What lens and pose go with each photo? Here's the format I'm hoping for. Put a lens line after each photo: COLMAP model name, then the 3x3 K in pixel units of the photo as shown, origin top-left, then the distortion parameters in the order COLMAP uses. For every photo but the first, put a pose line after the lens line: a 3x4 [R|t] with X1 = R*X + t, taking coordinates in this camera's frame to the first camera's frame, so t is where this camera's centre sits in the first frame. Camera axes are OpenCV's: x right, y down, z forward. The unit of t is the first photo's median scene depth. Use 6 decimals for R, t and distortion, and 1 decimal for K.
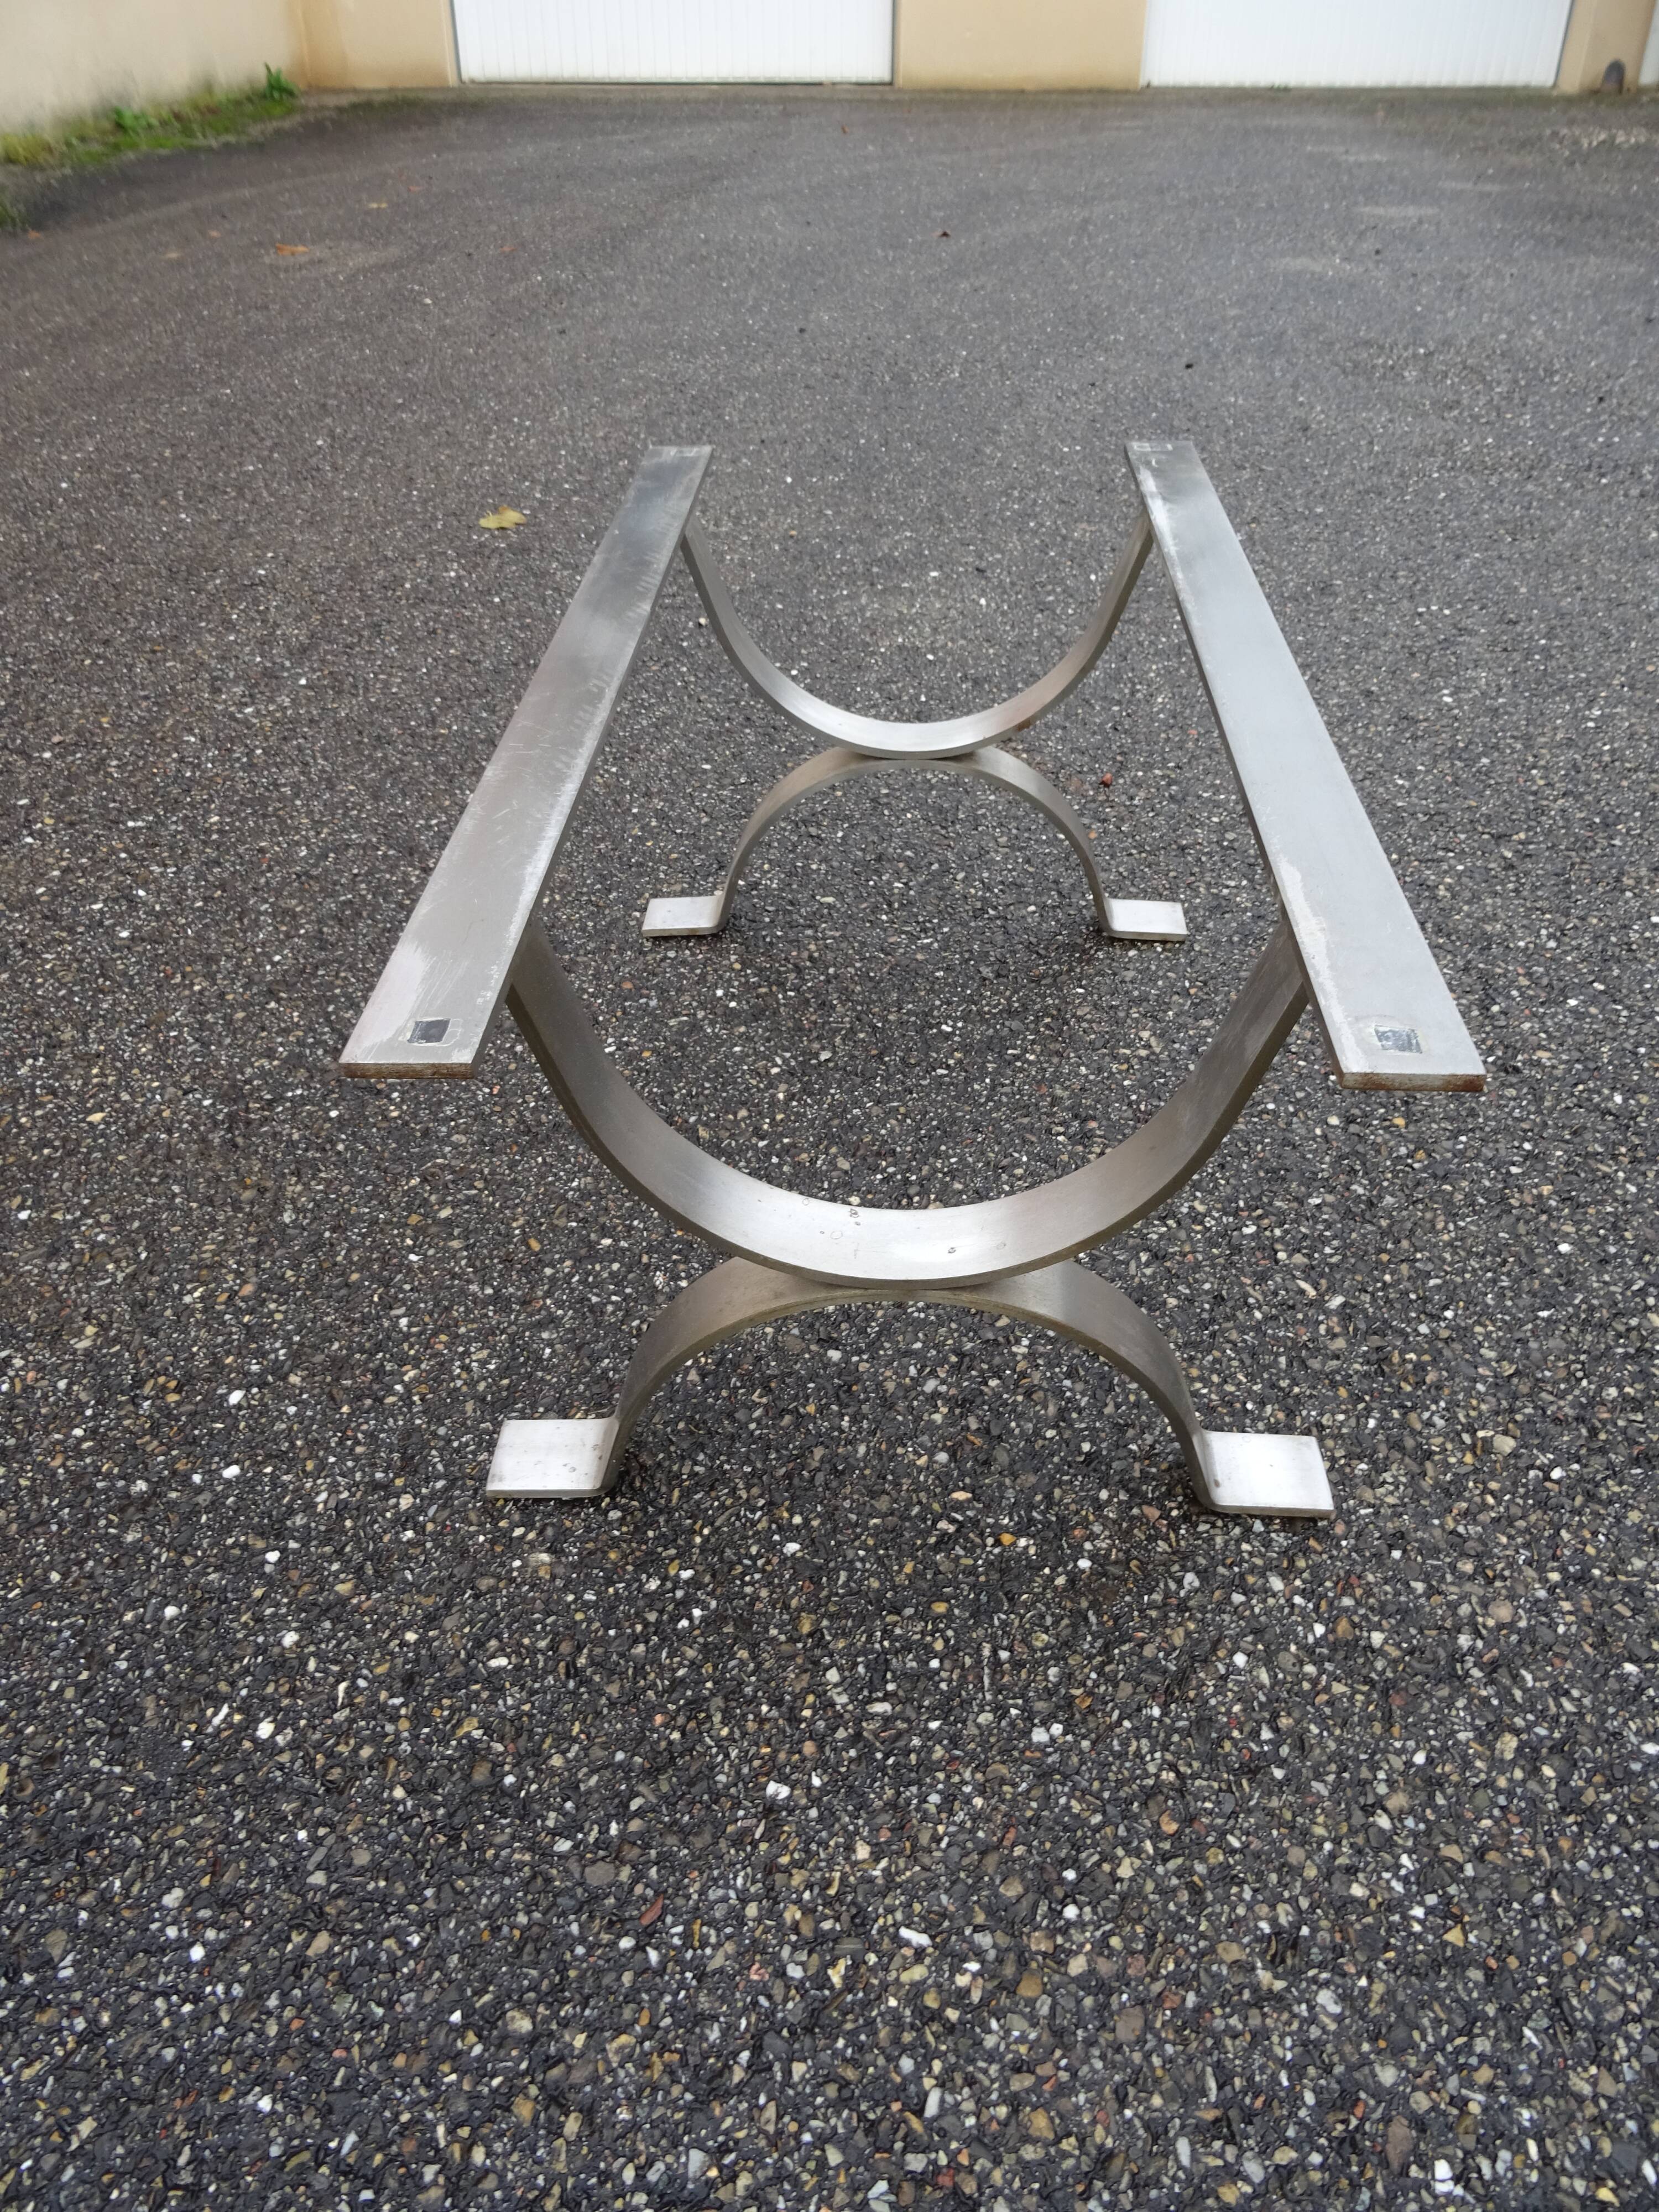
lens RADIAL K [[1580.6, 0, 832.3], [0, 1580.6, 1104.8], [0, 0, 1]] dist [0.002368, -0.007812]
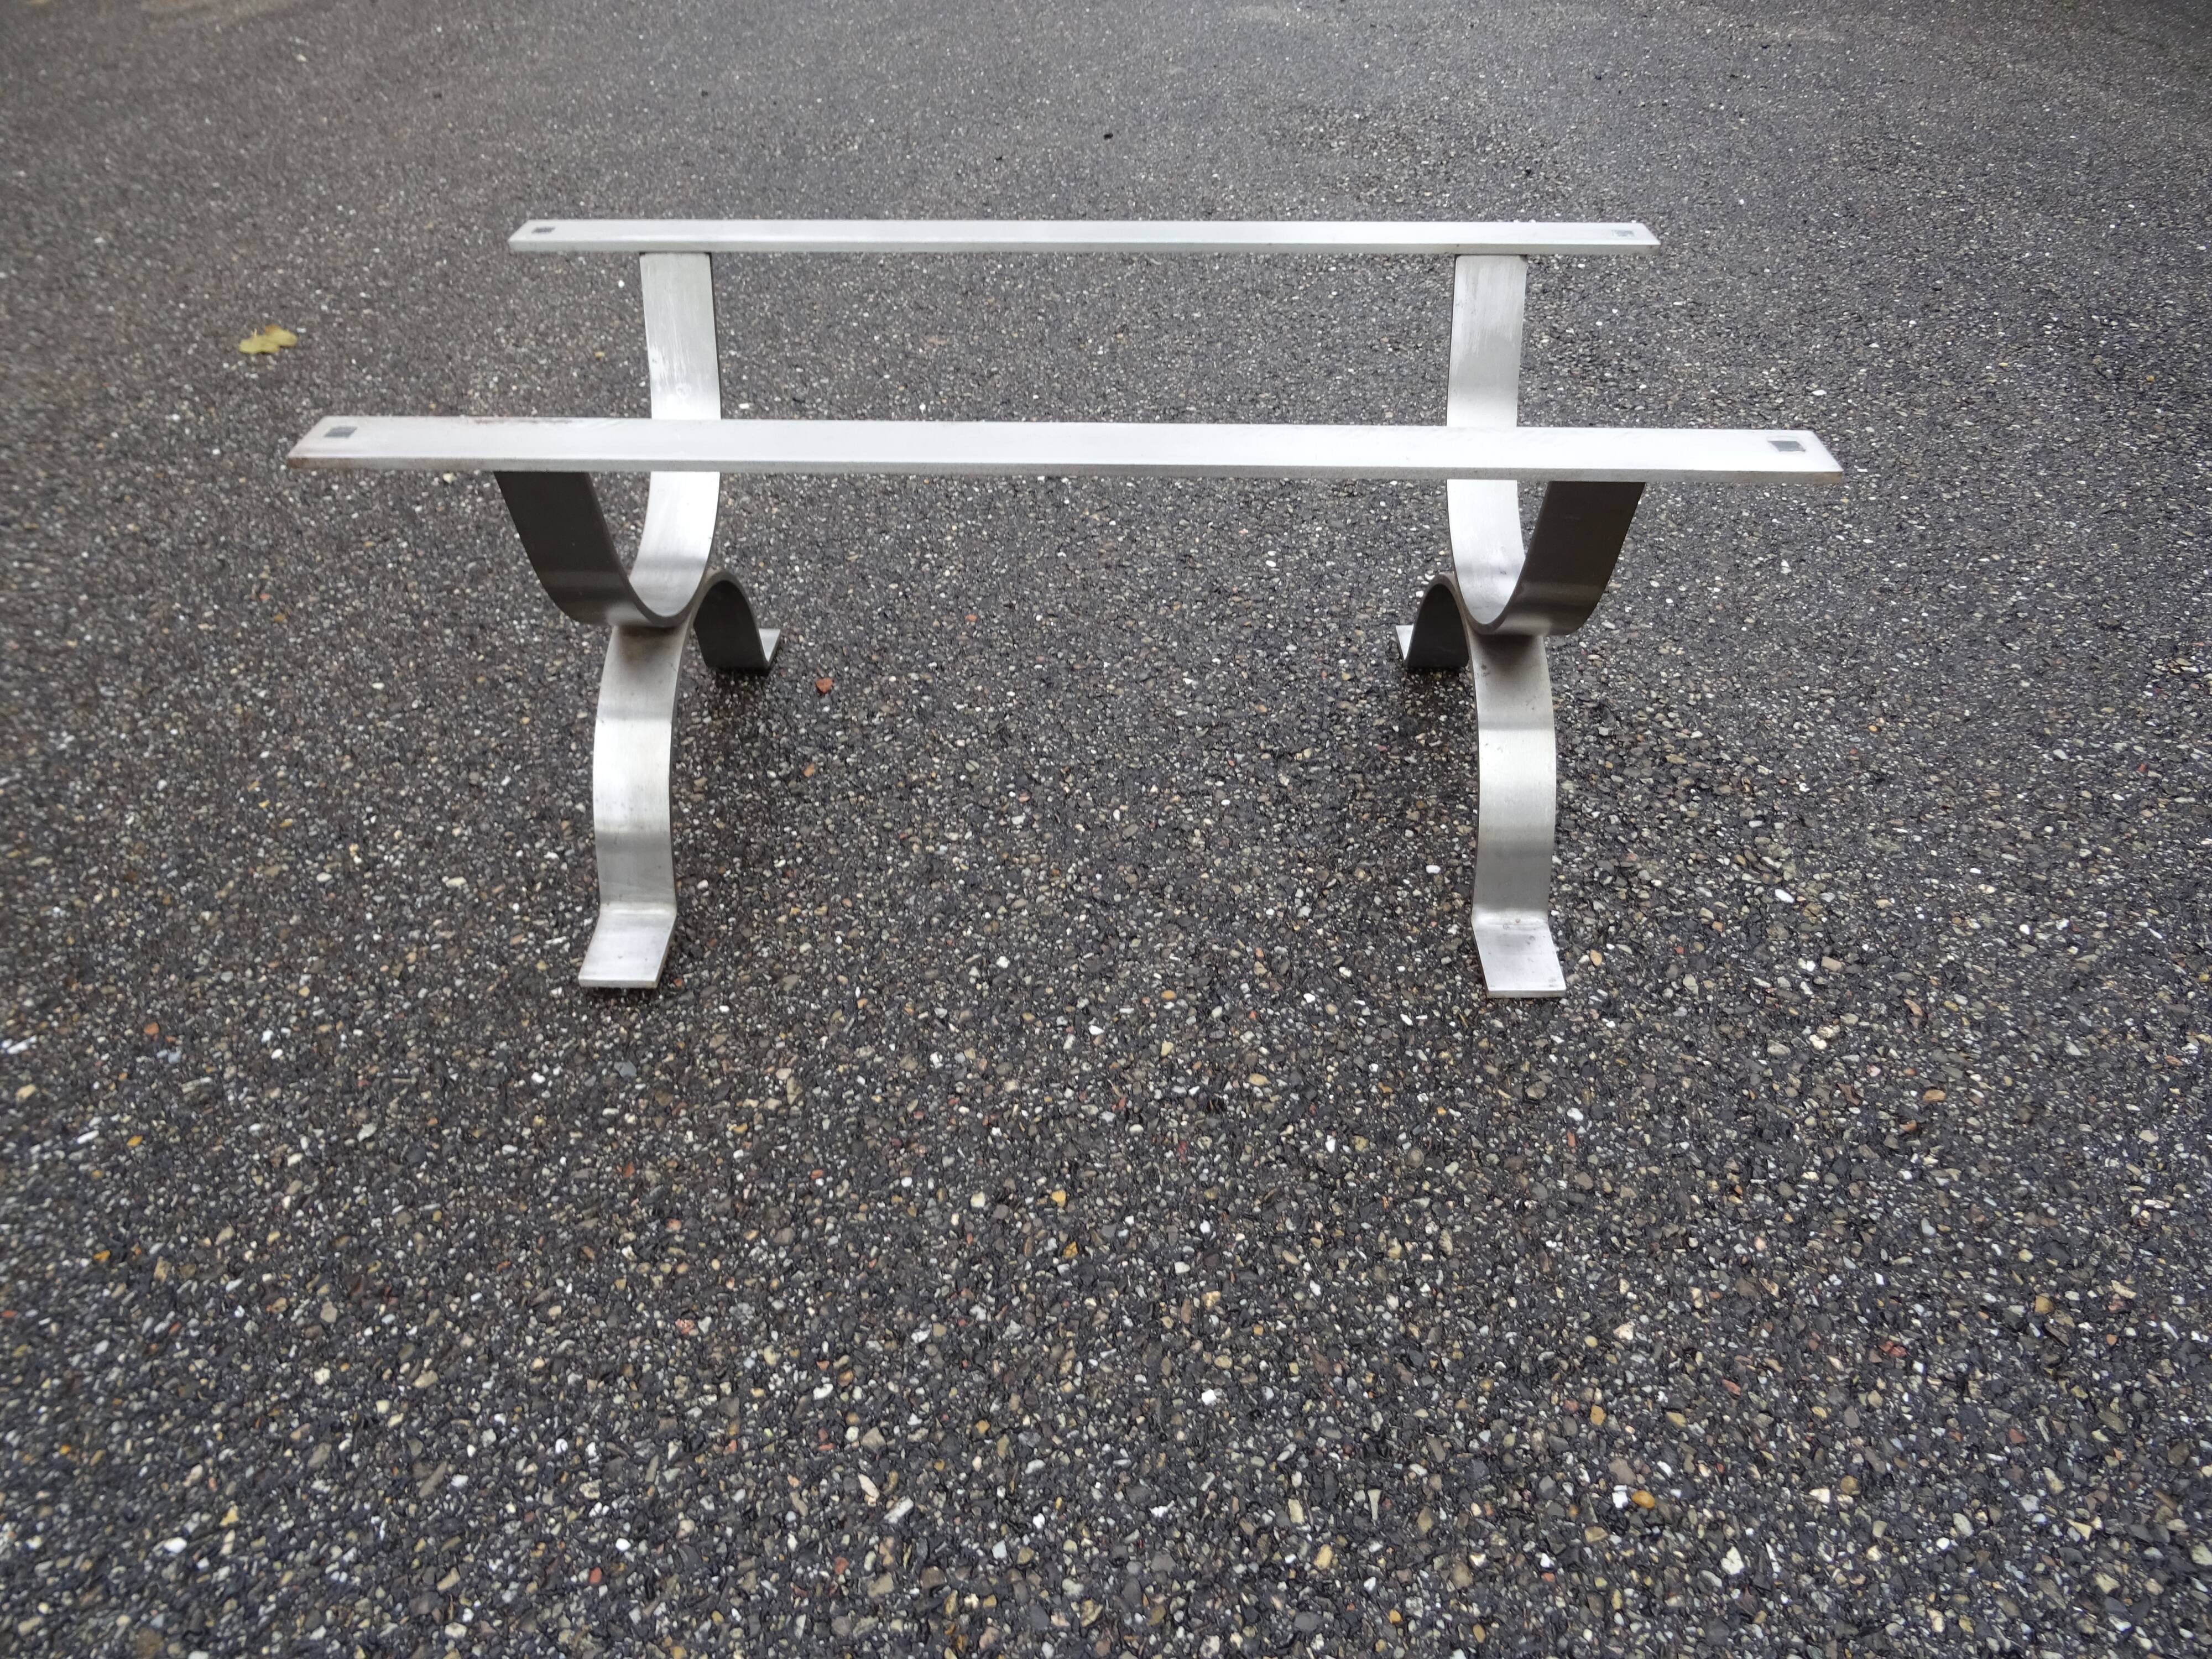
lens RADIAL K [[1580.6, 0, 1104.8], [0, 1580.6, 831.8], [0, 0, 1]] dist [0.002368, -0.007812]
pose [[0.994747, -0.048457, 0.090168, 0.358254], [0.047724, 0.998808, 0.010268, -0.205726], [-0.090558, -0.005911, 0.995874, 0.220677]]
